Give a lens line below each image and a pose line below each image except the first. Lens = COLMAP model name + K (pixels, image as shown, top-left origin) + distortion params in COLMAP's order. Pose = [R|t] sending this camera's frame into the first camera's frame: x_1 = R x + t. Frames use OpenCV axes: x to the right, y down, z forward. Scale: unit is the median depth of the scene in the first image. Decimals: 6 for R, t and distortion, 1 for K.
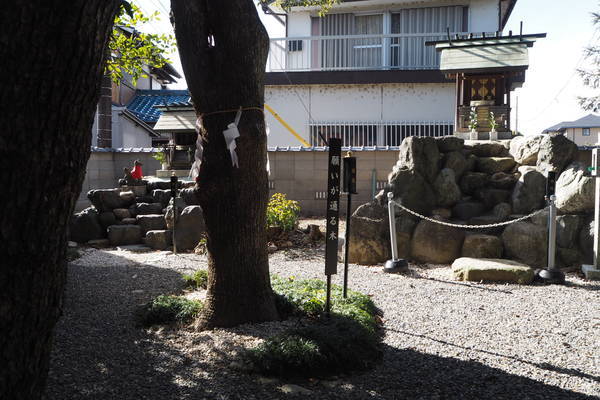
lens RADIAL K [[498.7, 0, 300.4], [0, 498.7, 199.9], [0, 0, 1]] dist [-0.048955, 0.004032]
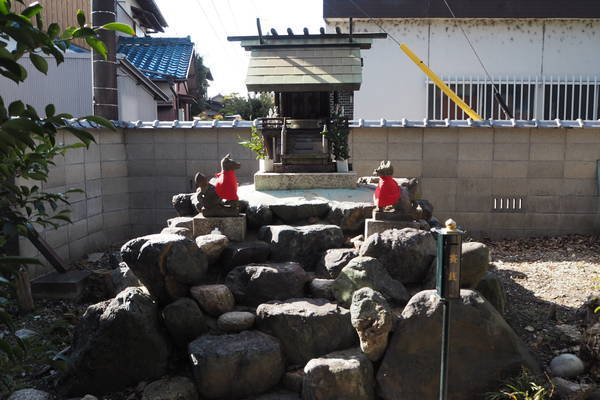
lens RADIAL K [[498.7, 0, 300.4], [0, 498.7, 197.9], [0, 0, 1]] dist [-0.048955, 0.004032]
pose [[0.997017, -0.013796, 0.075941, -0.238902], [0.008639, 0.997660, 0.067818, -0.058144], [-0.076699, -0.066959, 0.994803, 0.452790]]
